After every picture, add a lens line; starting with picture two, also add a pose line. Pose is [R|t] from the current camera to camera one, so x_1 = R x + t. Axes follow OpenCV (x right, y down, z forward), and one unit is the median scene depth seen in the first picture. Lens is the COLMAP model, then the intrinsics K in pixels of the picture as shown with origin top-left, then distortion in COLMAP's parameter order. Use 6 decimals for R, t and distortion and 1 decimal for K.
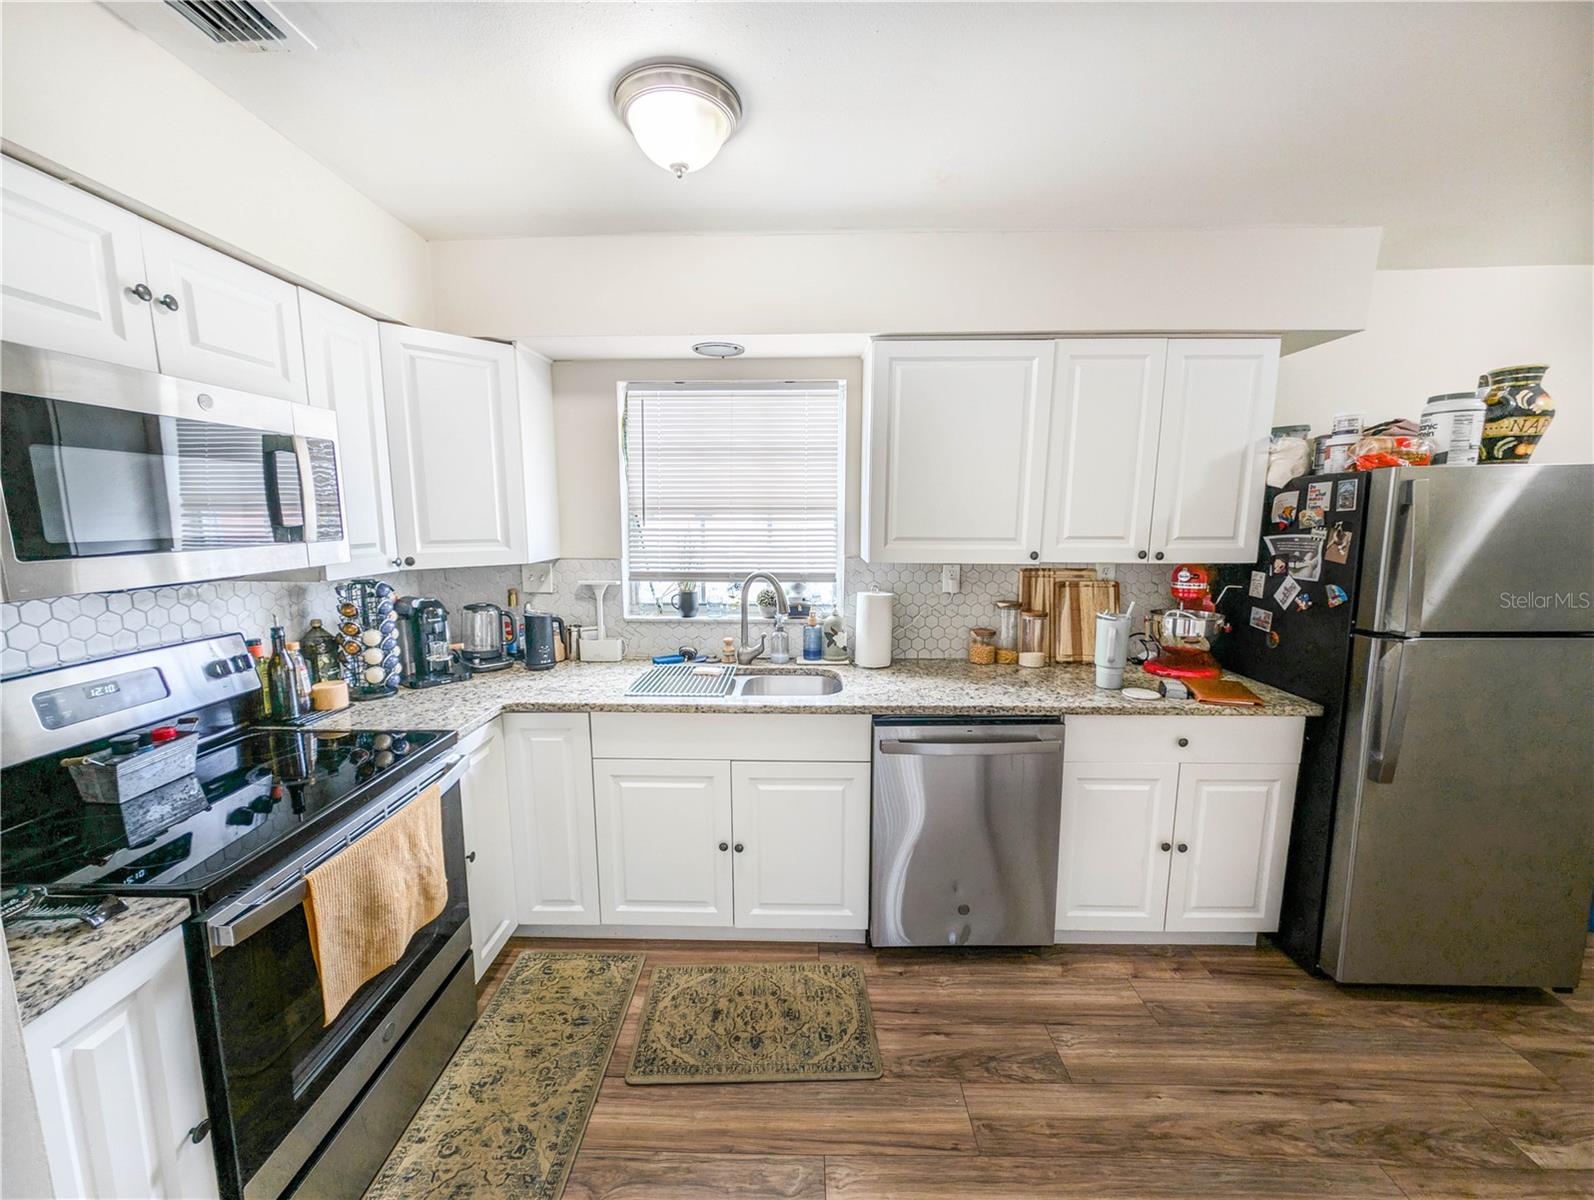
lens RADIAL K [[609.2, 0, 792.1], [0, 609.2, 606.5], [0, 0, 1]] dist [-0.012804, 0.003296]
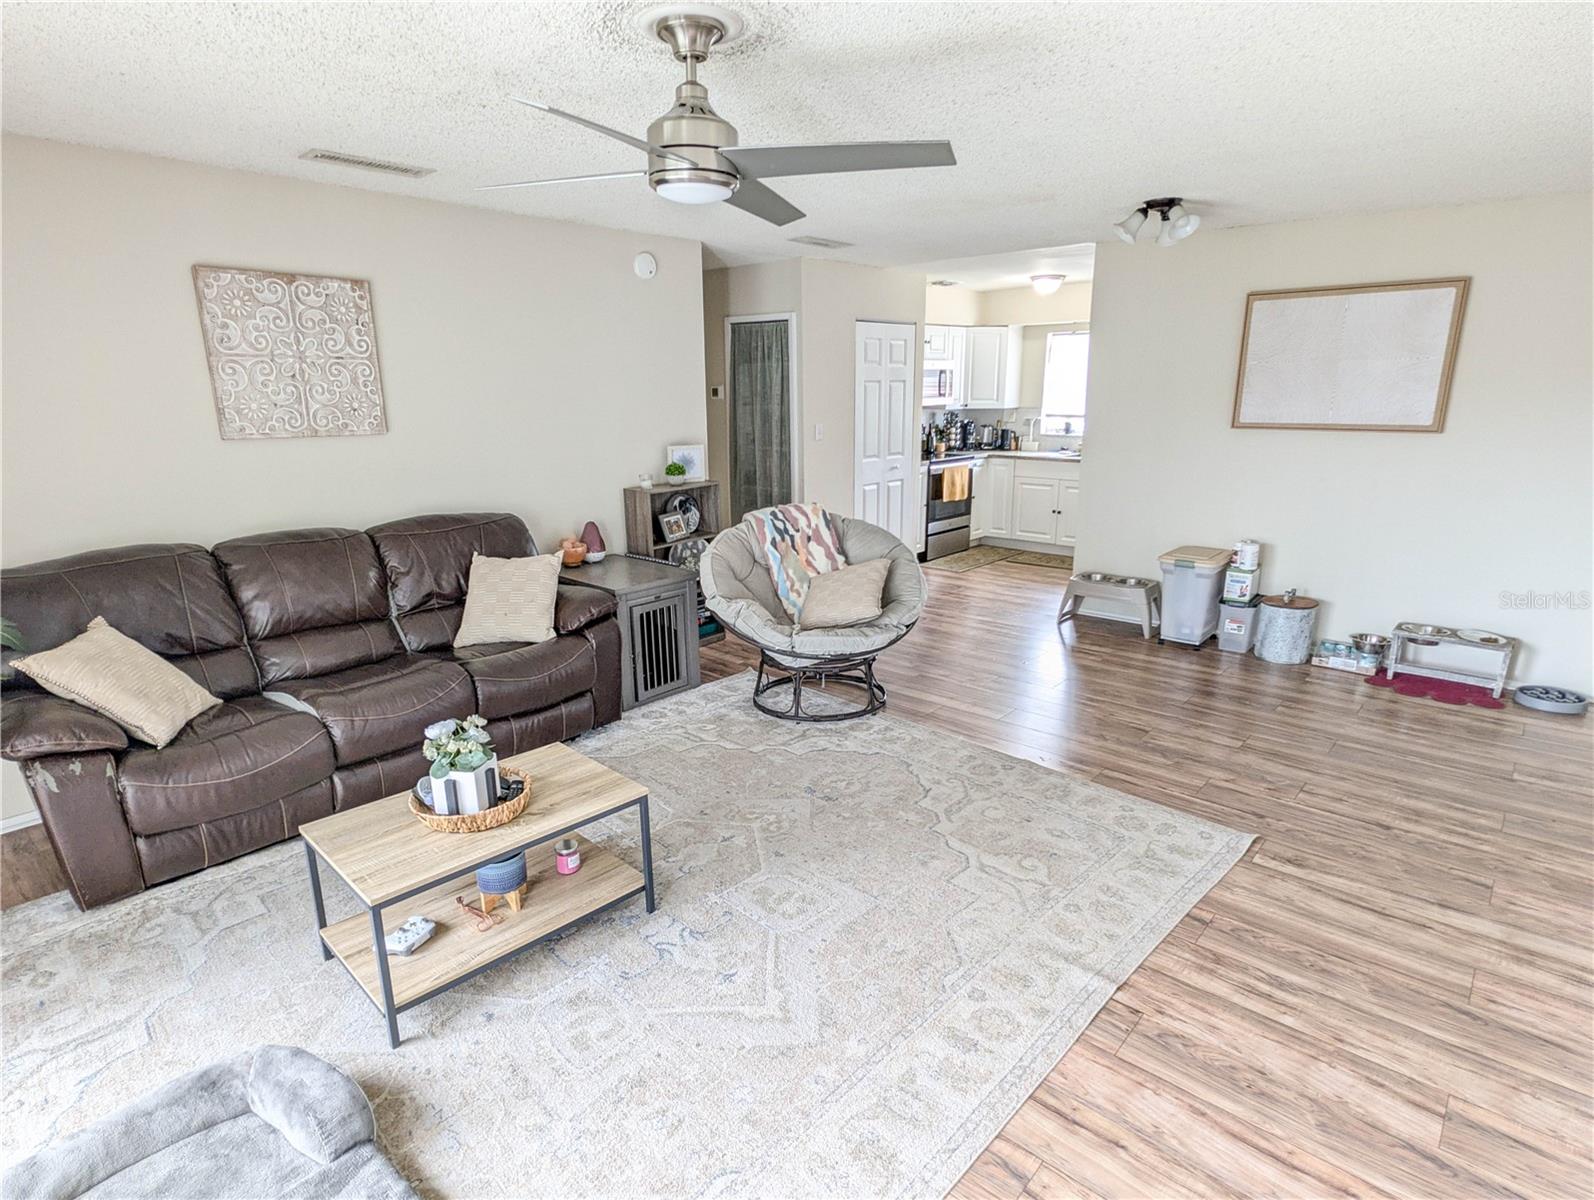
lens RADIAL K [[898.4, 0, 797.0], [0, 898.4, 600.0], [0, 0, 1]] dist [-0.032458, 0.000064]
pose [[0.758971, 0.148497, -0.633966, 1.664819], [-0.091012, 0.988283, 0.122532, 0.404524], [0.644733, -0.035299, 0.763593, -2.921656]]
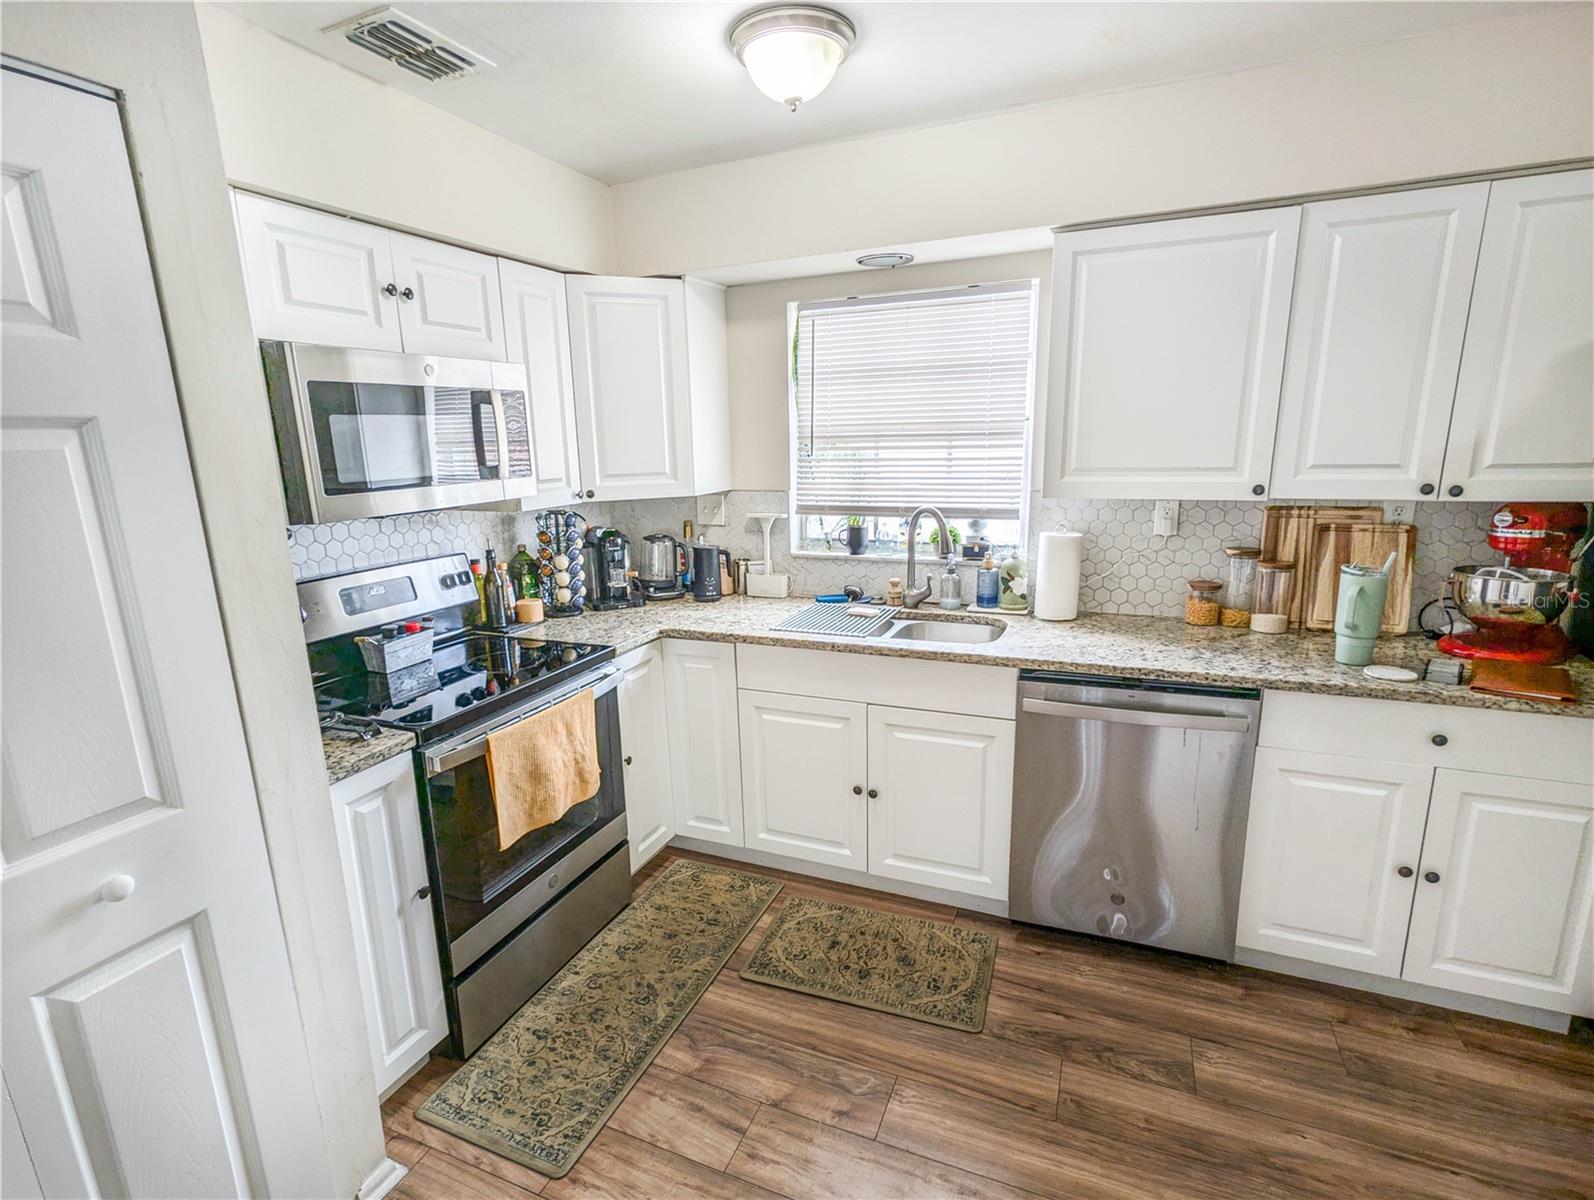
lens RADIAL K [[768.3, 0, 809.5], [0, 768.3, 607.4], [0, 0, 1]] dist [-0.020155, 0.013274]
pose [[0.932079, 0.057374, -0.357682, 0.243337], [-0.029218, 0.996068, 0.083635, 0.002205], [0.361074, -0.067503, 0.930091, -0.159887]]
